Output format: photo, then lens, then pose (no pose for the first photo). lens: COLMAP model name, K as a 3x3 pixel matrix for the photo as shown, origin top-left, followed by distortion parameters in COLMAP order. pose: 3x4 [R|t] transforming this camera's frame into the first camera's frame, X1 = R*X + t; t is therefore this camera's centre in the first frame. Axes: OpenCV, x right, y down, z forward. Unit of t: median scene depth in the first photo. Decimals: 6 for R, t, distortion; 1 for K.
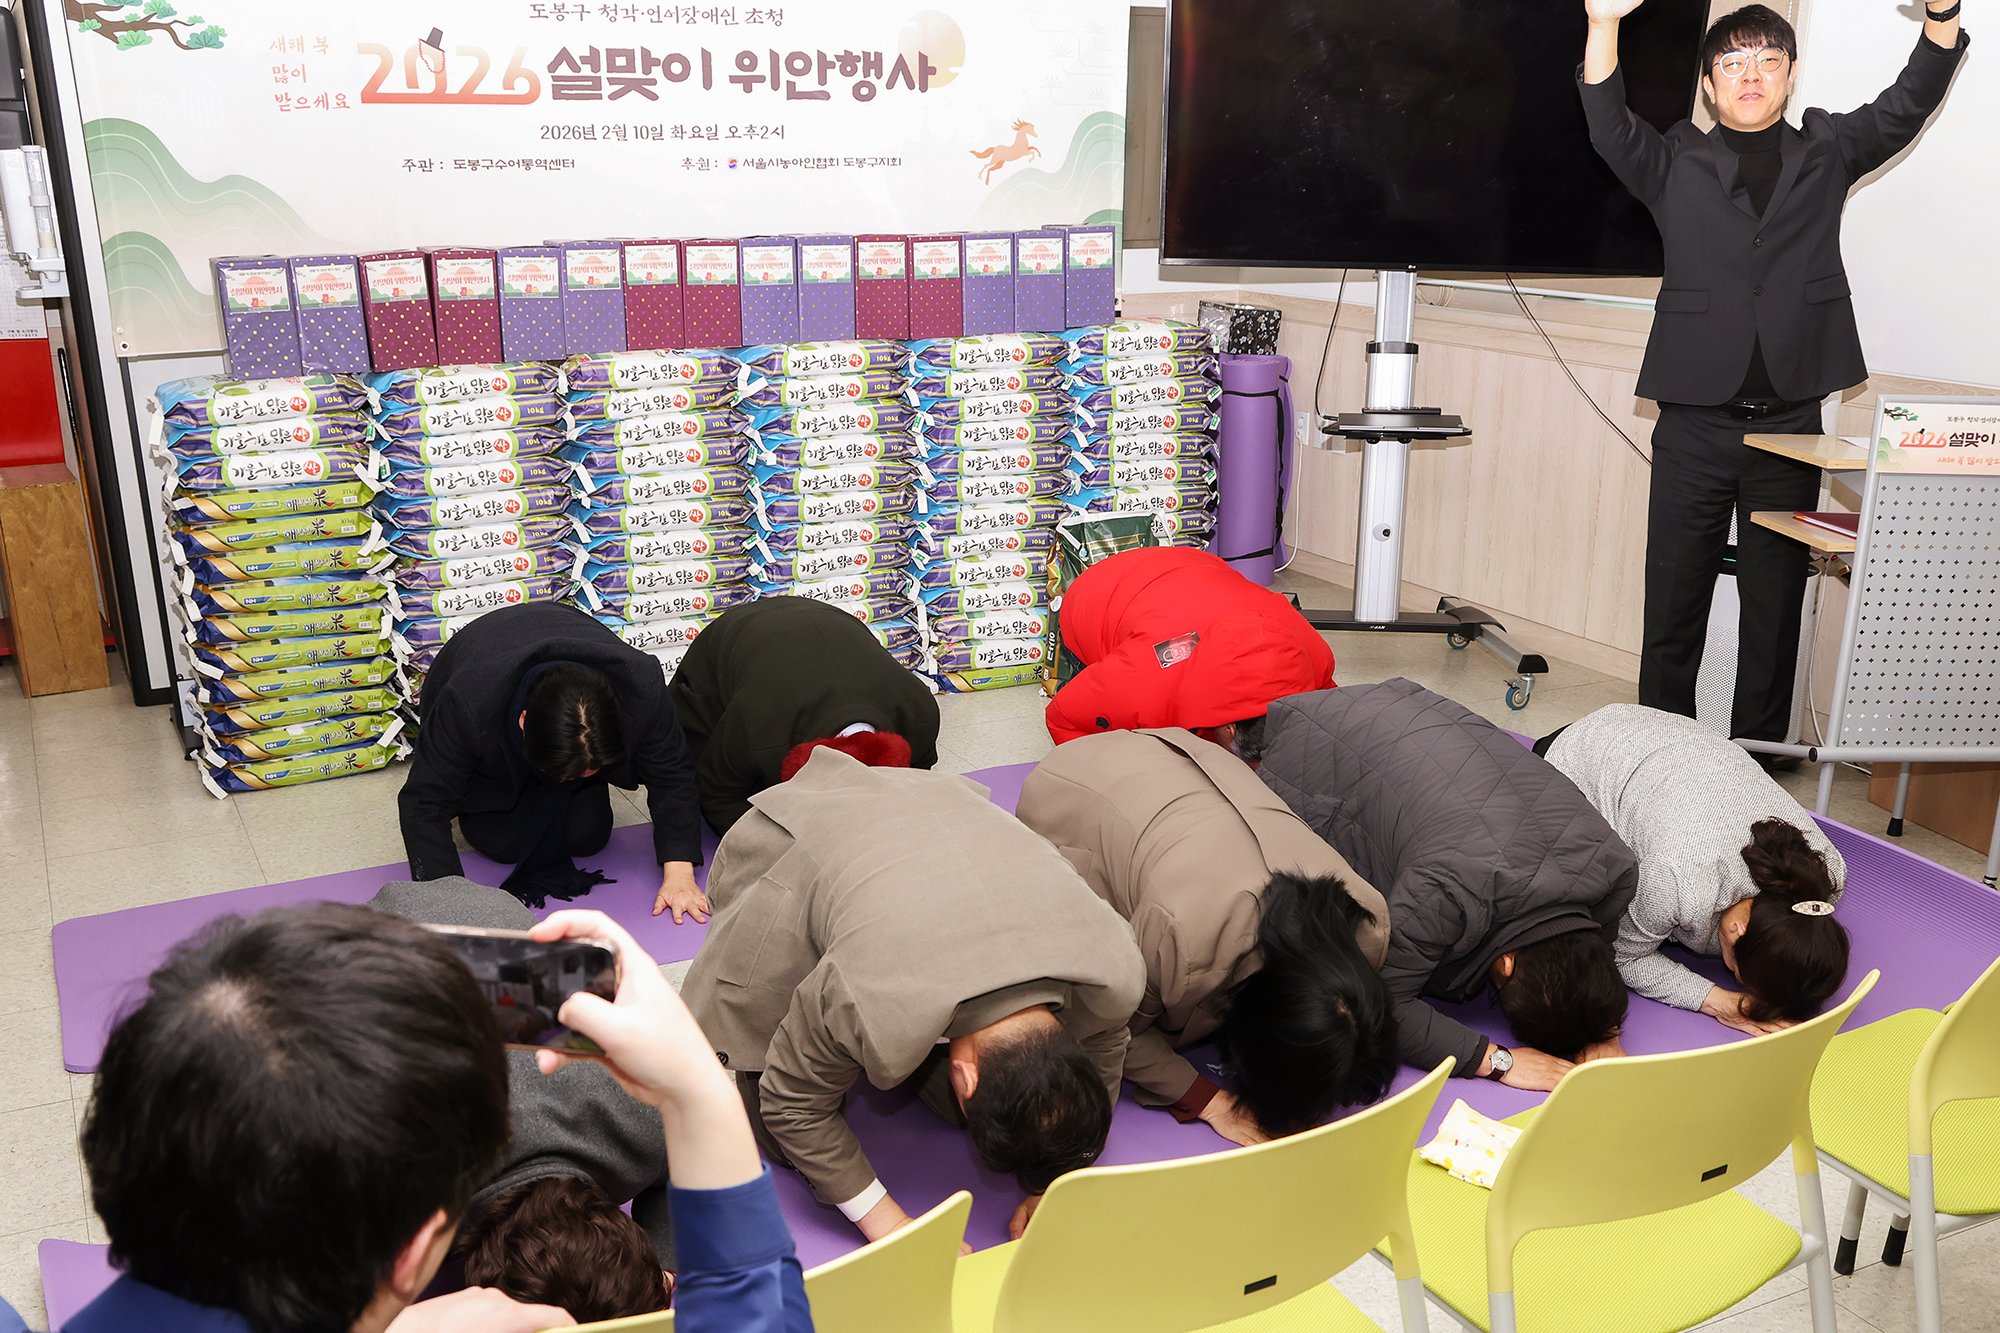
lens RADIAL K [[1904.9, 0, 1000.1], [0, 1904.9, 859.6], [0, 0, 1]] dist [-0.087067, 0.082601]
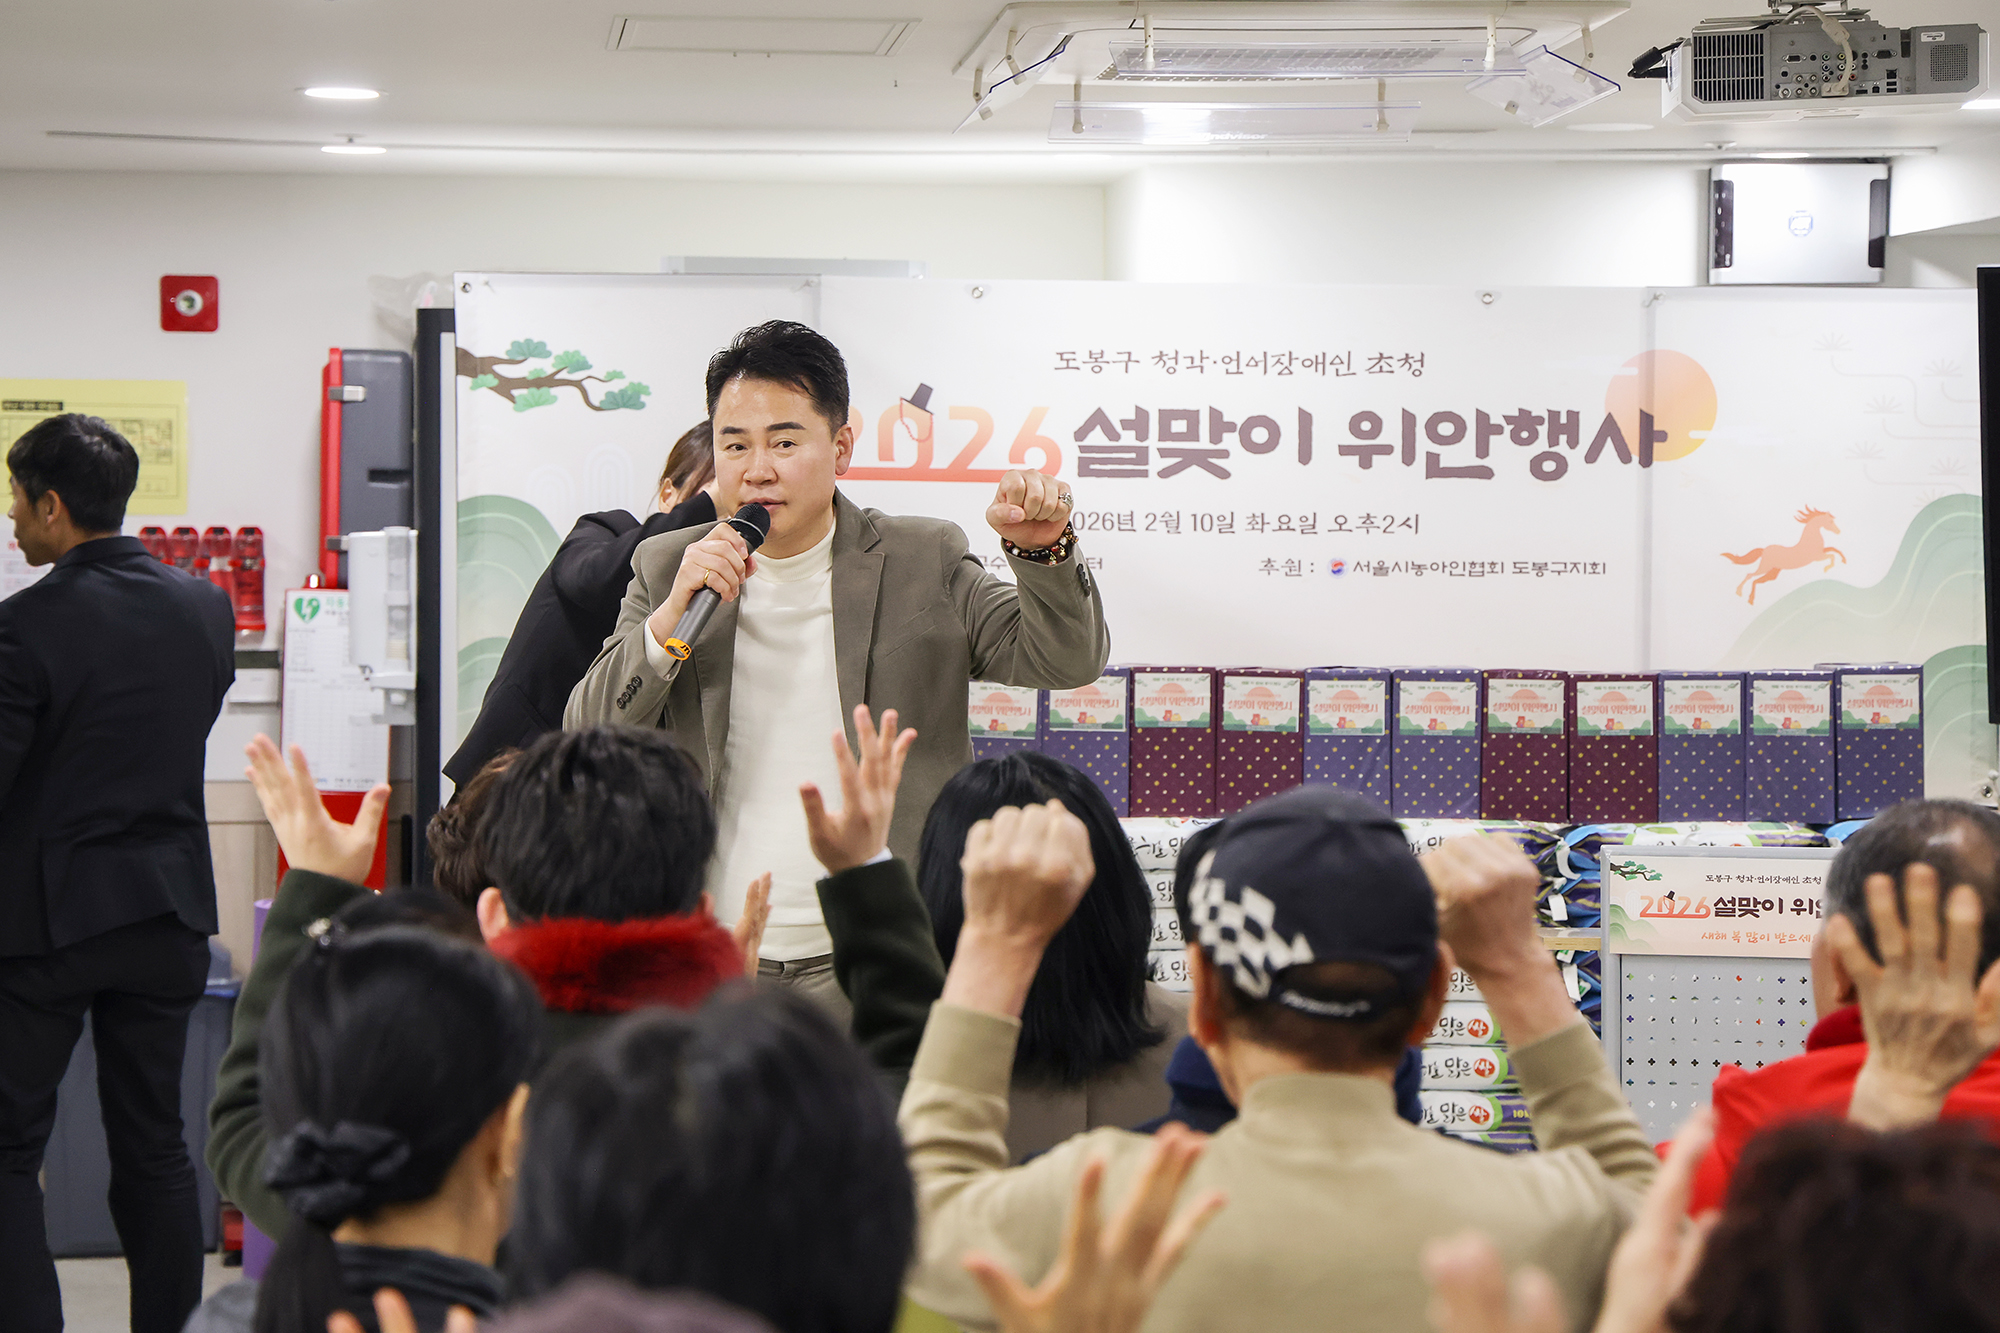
lens RADIAL K [[4825.7, 0, 951.6], [0, 4825.7, 666.7], [0, 0, 1]] dist [0.343704, 0.629707]
pose [[0.933228, 0.012247, -0.359077, 0.361857], [-0.133147, 0.940047, -0.313981, 0.234206], [0.333704, 0.340825, 0.878908, -0.577281]]
